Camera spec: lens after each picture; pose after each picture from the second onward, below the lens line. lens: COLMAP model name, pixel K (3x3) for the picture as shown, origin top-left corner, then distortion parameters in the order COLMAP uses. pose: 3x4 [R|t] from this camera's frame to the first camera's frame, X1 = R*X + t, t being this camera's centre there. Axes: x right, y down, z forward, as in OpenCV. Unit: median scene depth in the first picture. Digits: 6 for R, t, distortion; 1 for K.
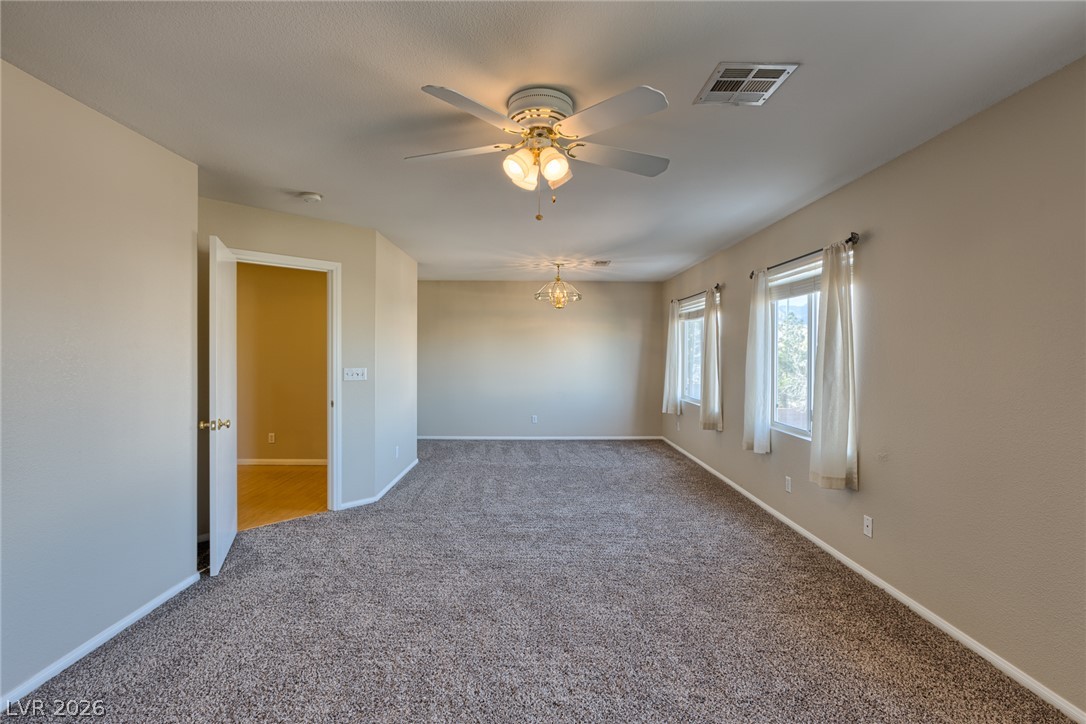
lens RADIAL K [[493.9, 0, 533.4], [0, 493.9, 351.3], [0, 0, 1]] dist [-0.000719, 0.000427]
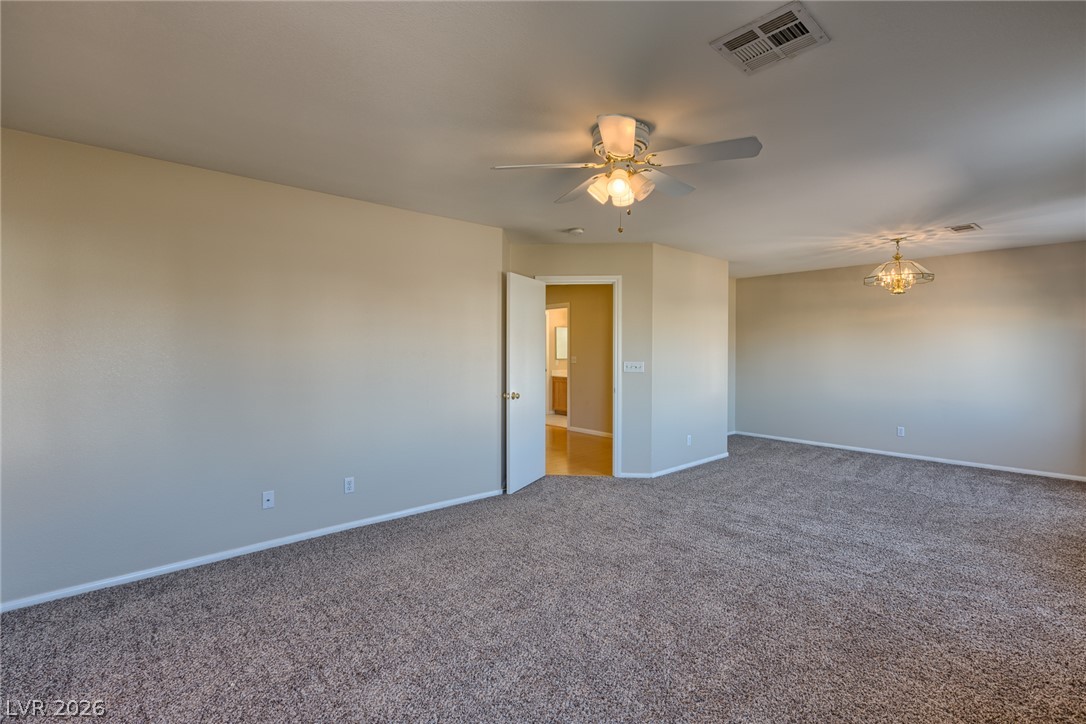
lens RADIAL K [[487.8, 0, 539.8], [0, 487.8, 349.6], [0, 0, 1]] dist [0.003523, 0.000396]
pose [[0.655559, -0.001066, -0.755143, 0.408088], [0.002101, 0.999998, 0.000413, 0.003676], [0.755141, -0.001857, 0.655560, 0.058033]]
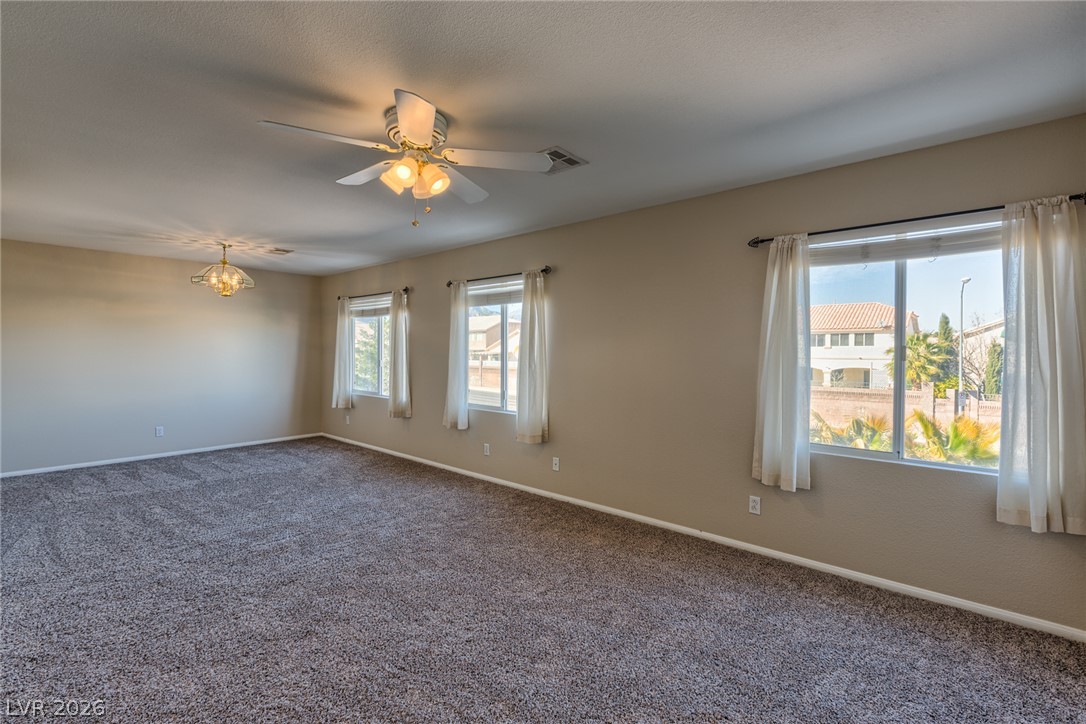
lens RADIAL K [[487.8, 0, 539.8], [0, 487.8, 349.6], [0, 0, 1]] dist [0.003523, 0.000396]
pose [[0.665561, -0.001001, 0.746343, -0.332433], [-0.002603, 0.999990, 0.003663, 0.002005], [-0.746339, -0.004381, 0.665552, 0.040596]]
